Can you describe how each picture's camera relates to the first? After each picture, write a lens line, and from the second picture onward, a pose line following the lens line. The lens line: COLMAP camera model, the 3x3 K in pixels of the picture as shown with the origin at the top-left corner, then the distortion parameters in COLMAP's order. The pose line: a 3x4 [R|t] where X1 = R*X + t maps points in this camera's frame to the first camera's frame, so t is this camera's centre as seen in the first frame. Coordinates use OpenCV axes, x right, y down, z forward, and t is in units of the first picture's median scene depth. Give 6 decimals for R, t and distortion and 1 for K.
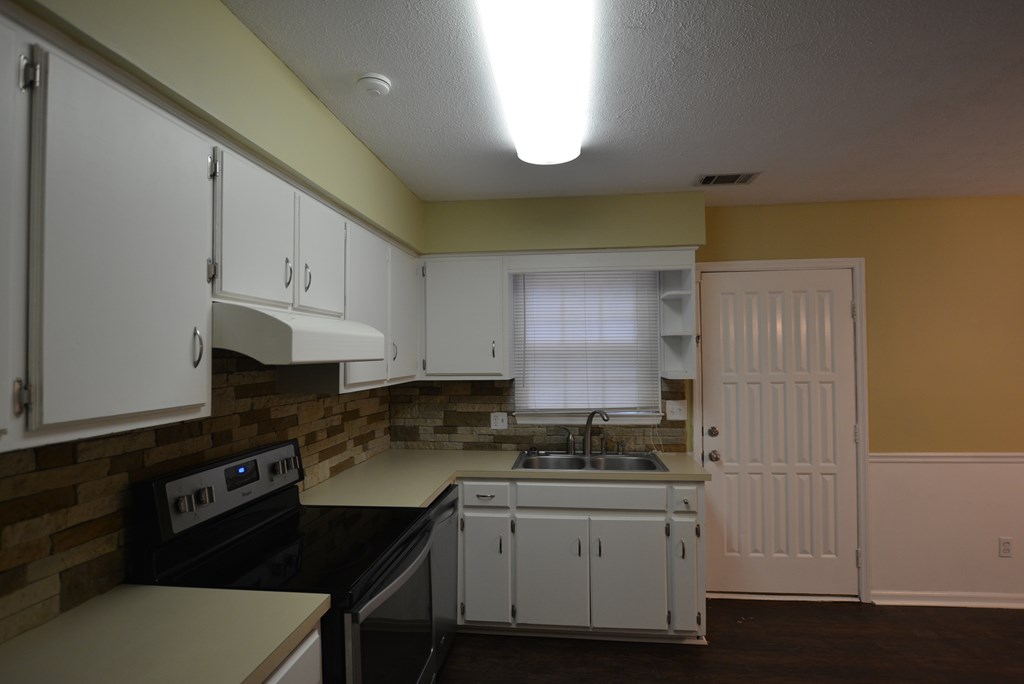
lens RADIAL K [[519.5, 0, 512.6], [0, 519.5, 343.7], [0, 0, 1]] dist [-0.026714, 0.003344]
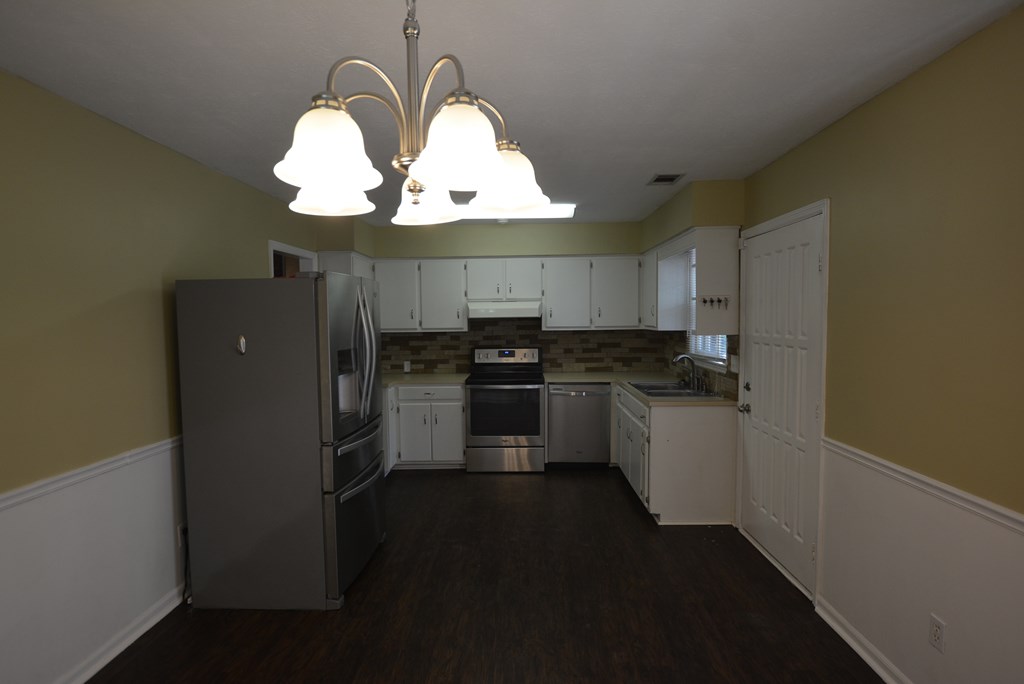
lens RADIAL K [[519.5, 0, 511.0], [0, 519.5, 342.6], [0, 0, 1]] dist [-0.026714, 0.003344]
pose [[0.095582, 0.061743, -0.993505, 1.660832], [0.030276, 0.997432, 0.064900, -0.008635], [0.994961, -0.036283, 0.093468, 0.477928]]
